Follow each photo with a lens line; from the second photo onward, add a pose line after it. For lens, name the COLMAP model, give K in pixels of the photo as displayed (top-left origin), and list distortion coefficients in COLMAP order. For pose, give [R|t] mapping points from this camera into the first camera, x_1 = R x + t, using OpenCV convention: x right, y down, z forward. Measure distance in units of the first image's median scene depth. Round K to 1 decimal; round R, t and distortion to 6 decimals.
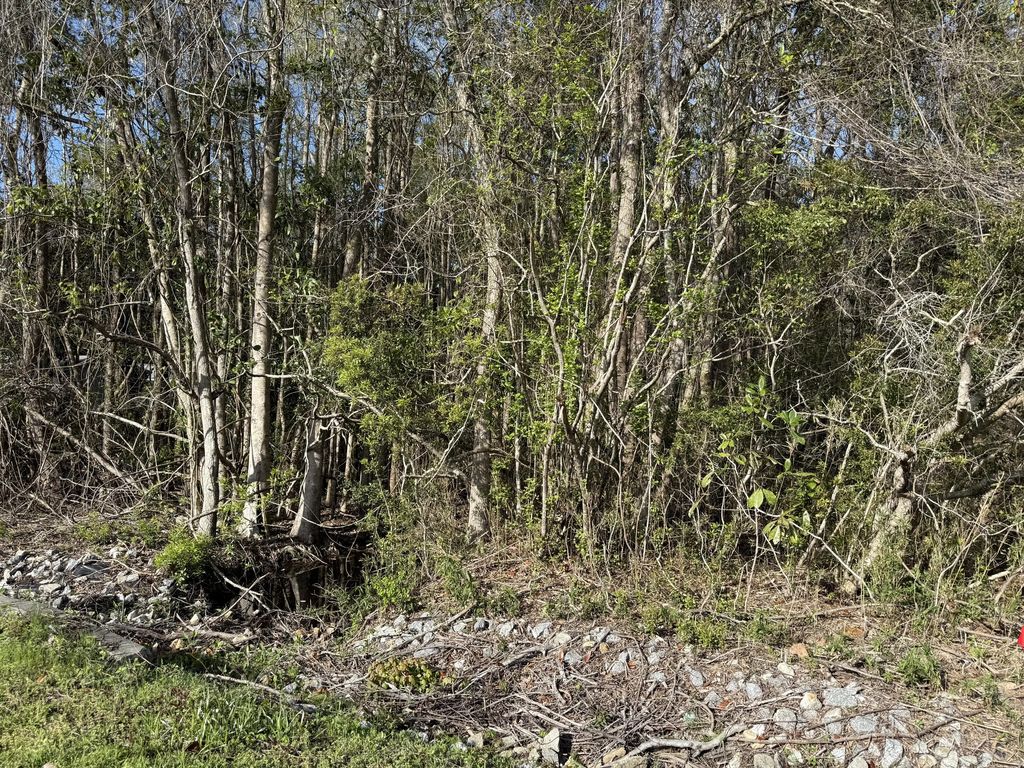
lens RADIAL K [[755.5, 0, 512.0], [0, 755.5, 384.0], [0, 0, 1]] dist [0.078787, -0.077003]
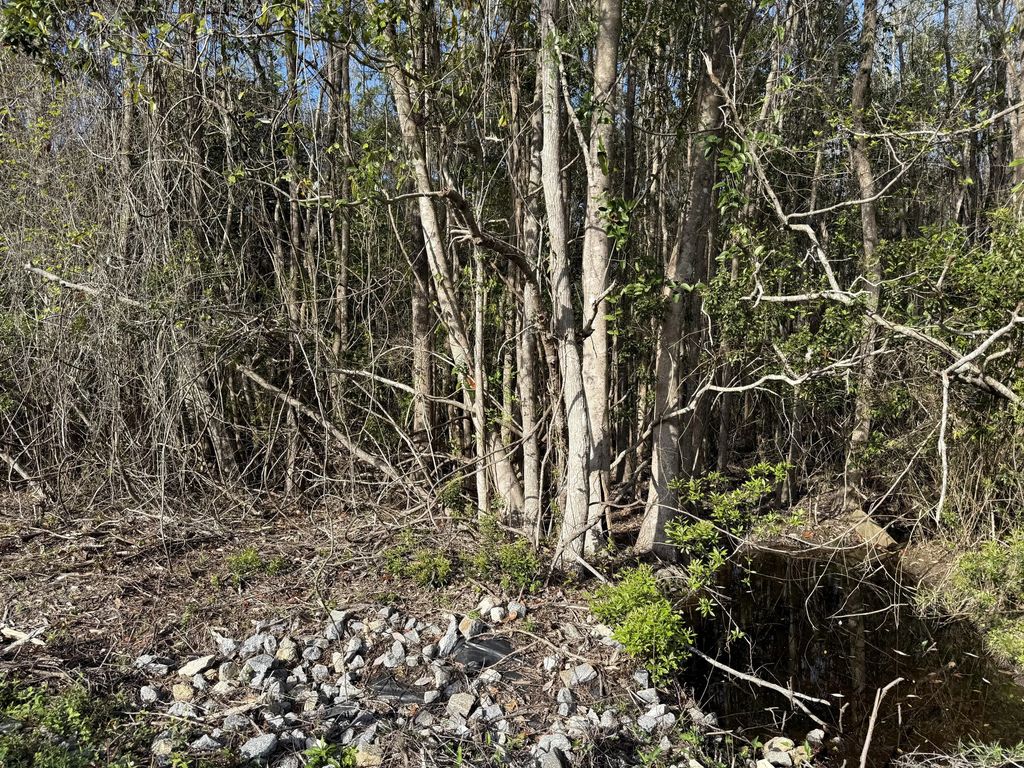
lens RADIAL K [[755.5, 0, 512.0], [0, 755.5, 384.0], [0, 0, 1]] dist [0.078787, -0.077003]
pose [[0.999103, -0.023589, -0.035181, -0.536389], [0.026086, 0.997043, 0.072284, 0.005351], [0.033372, -0.073137, 0.996763, 0.487499]]
